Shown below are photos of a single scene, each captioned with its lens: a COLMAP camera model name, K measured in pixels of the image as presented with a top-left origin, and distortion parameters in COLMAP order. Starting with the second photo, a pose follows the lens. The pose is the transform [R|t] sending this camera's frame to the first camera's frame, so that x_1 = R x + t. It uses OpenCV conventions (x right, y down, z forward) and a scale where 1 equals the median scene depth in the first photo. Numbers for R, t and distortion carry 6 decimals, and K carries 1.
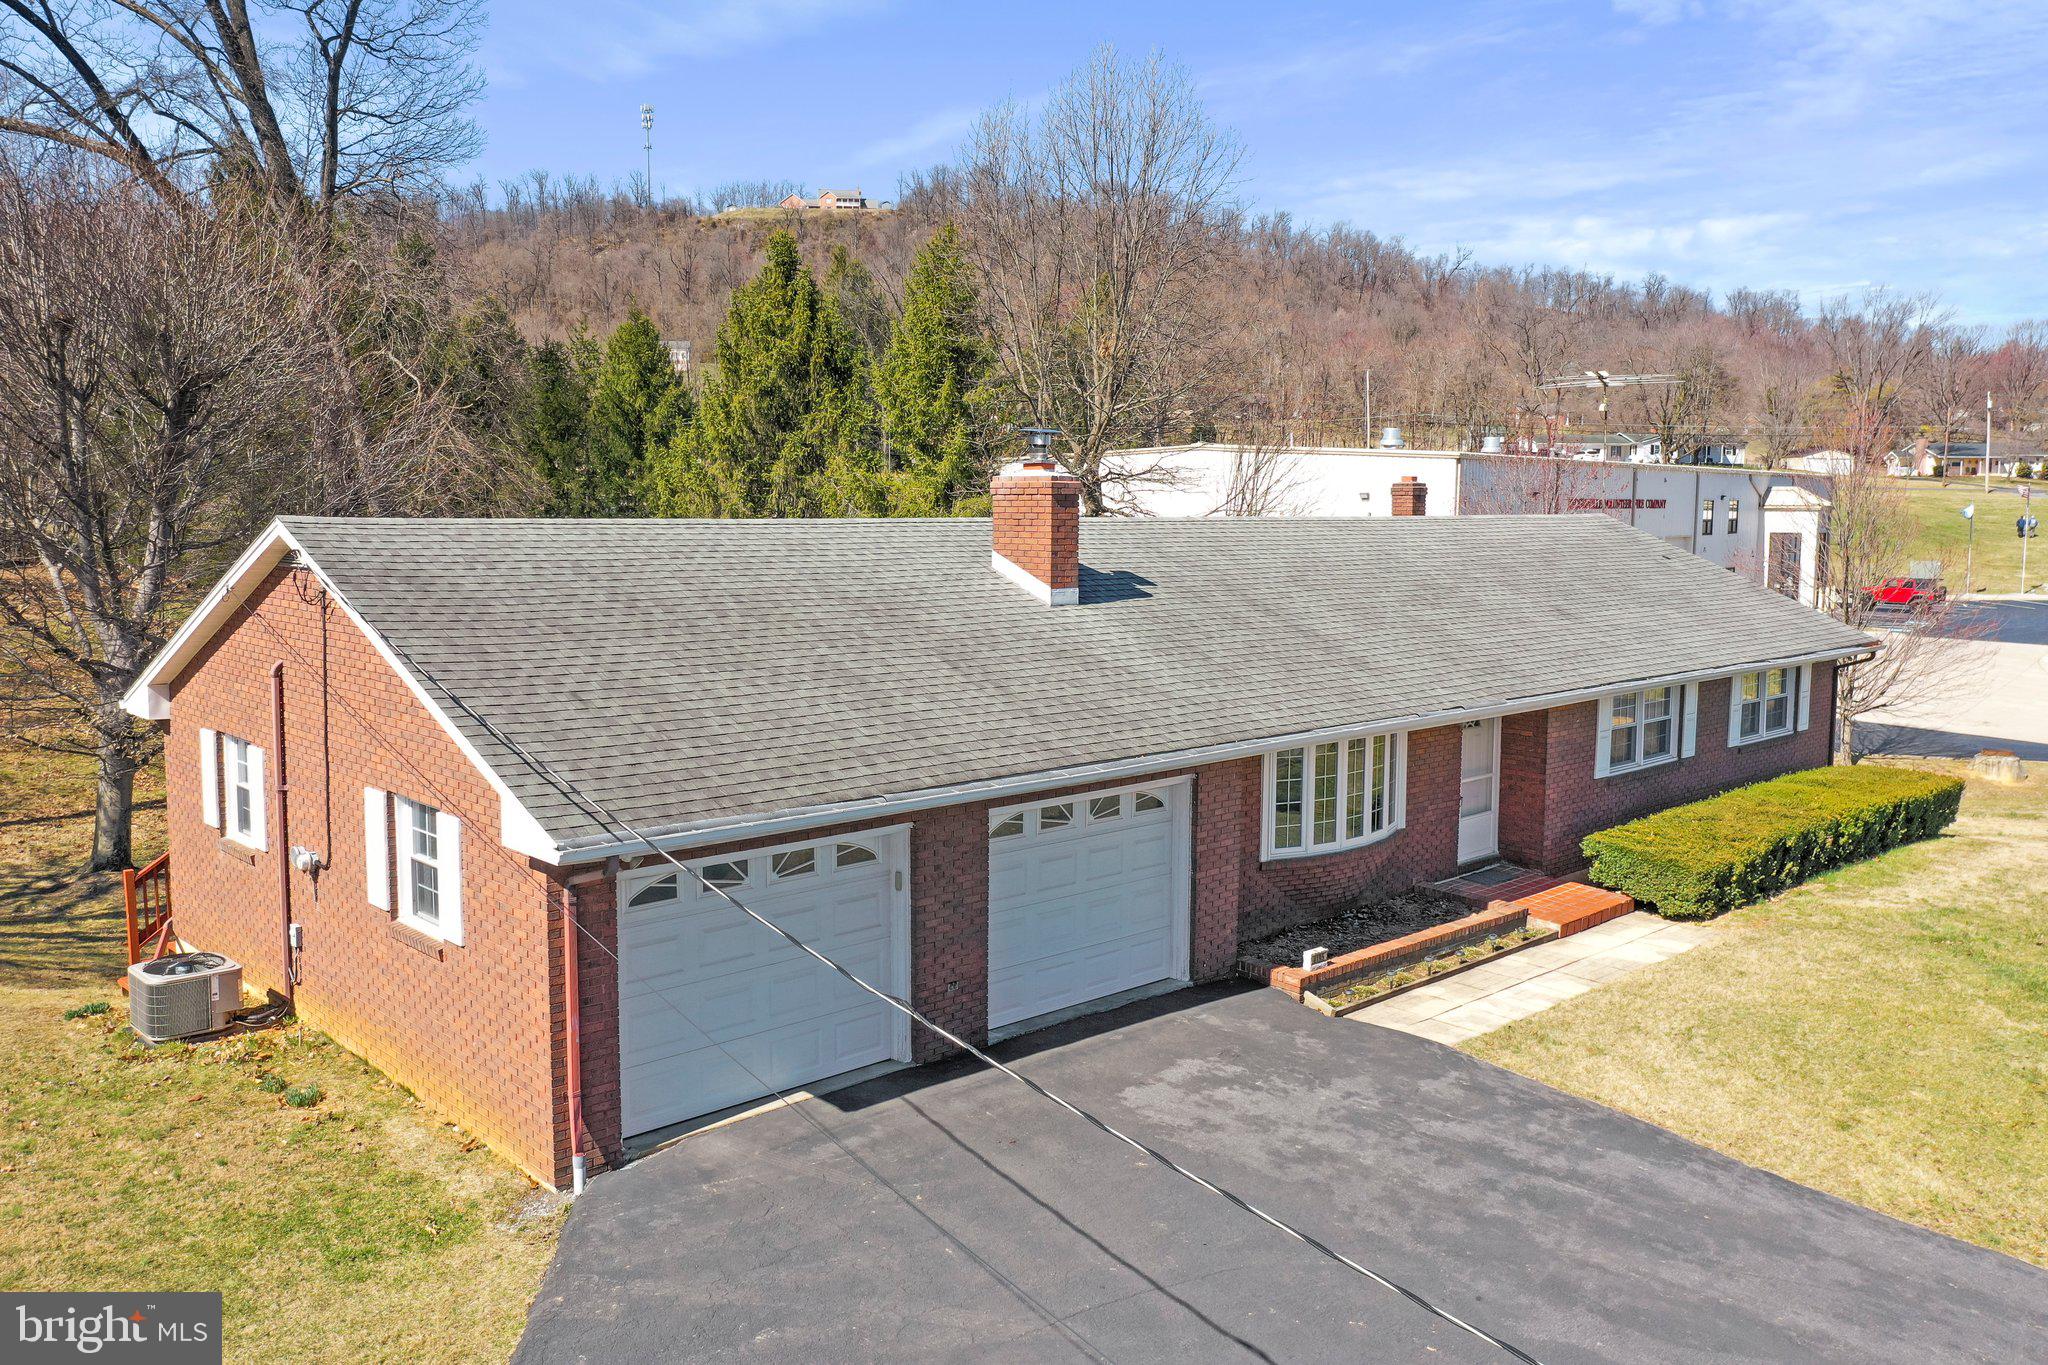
lens RADIAL K [[1580.4, 0, 1019.6], [0, 1580.4, 672.6], [0, 0, 1]] dist [-0.003775, -0.000025]
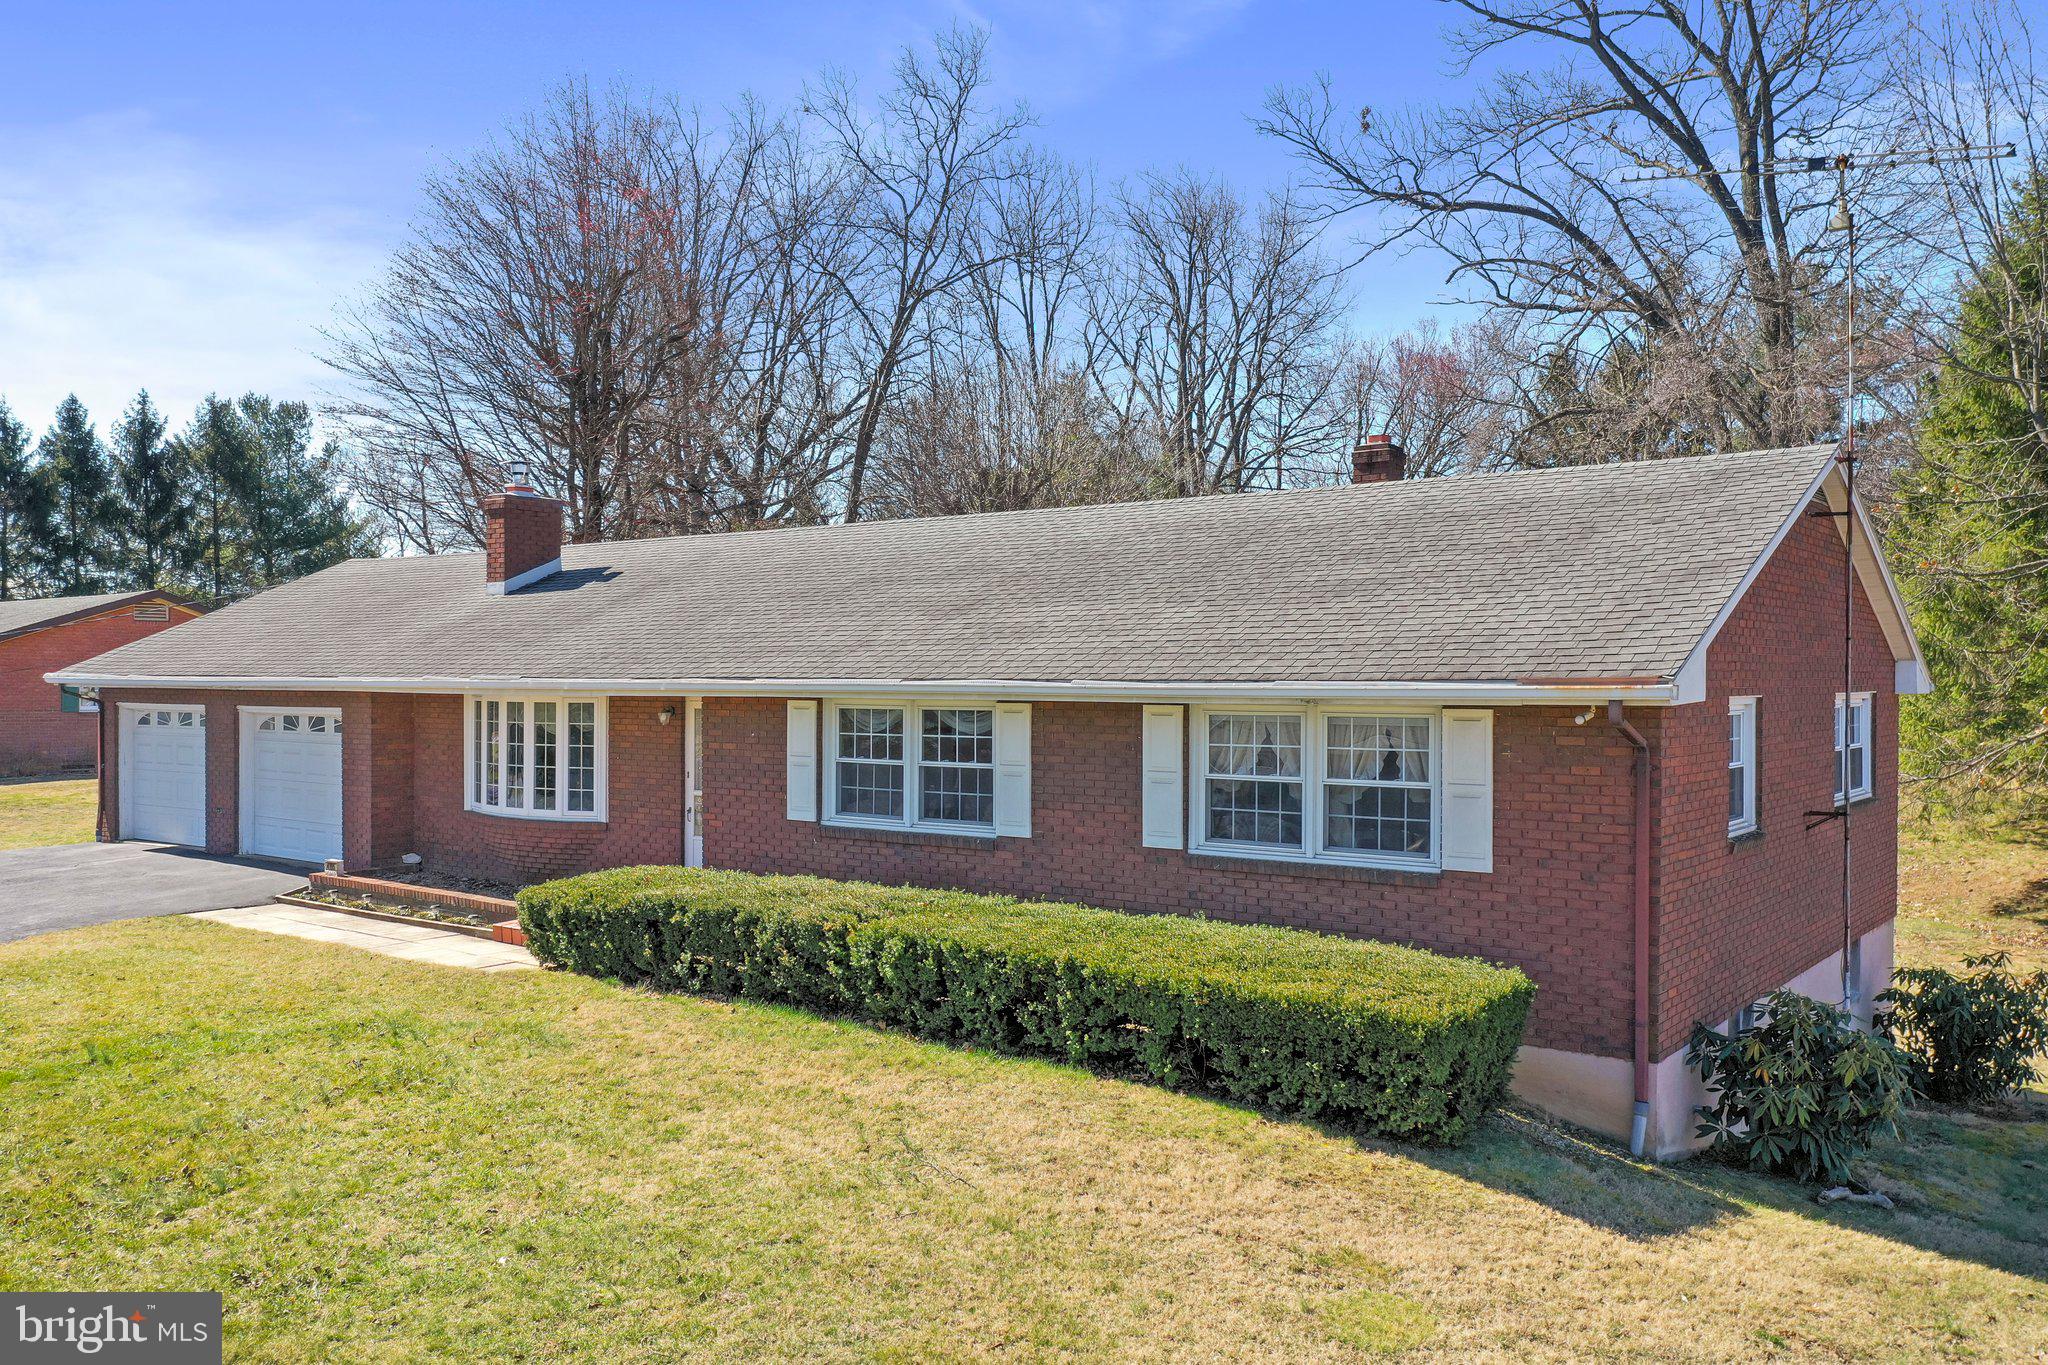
lens RADIAL K [[1608.1, 0, 1024.0], [0, 1608.1, 682.5], [0, 0, 1]] dist [0.008247, 0.002067]
pose [[0.167889, -0.002621, -0.985802, 1.291219], [-0.107355, 0.994000, -0.020927, 0.008982], [0.979943, 0.109344, 0.166601, 1.129105]]
